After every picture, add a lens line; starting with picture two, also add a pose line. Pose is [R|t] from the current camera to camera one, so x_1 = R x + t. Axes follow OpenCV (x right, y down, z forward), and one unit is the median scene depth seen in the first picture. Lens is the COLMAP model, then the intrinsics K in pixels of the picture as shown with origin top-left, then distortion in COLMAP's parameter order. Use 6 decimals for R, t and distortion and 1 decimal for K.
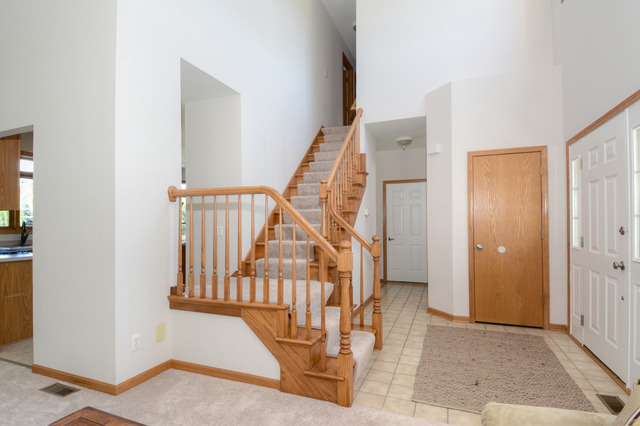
lens RADIAL K [[331.9, 0, 317.7], [0, 331.9, 216.8], [0, 0, 1]] dist [-0.005715, -0.016082]
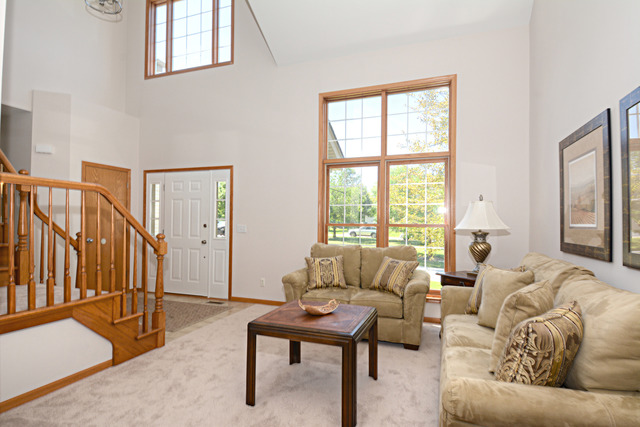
lens RADIAL K [[331.9, 0, 319.6], [0, 331.9, 217.2], [0, 0, 1]] dist [-0.005715, -0.016082]
pose [[-0.042513, 0.022172, 0.998850, -1.254903], [-0.035412, 0.999092, -0.023685, 0.005718], [-0.998468, -0.036378, -0.041689, 0.333453]]
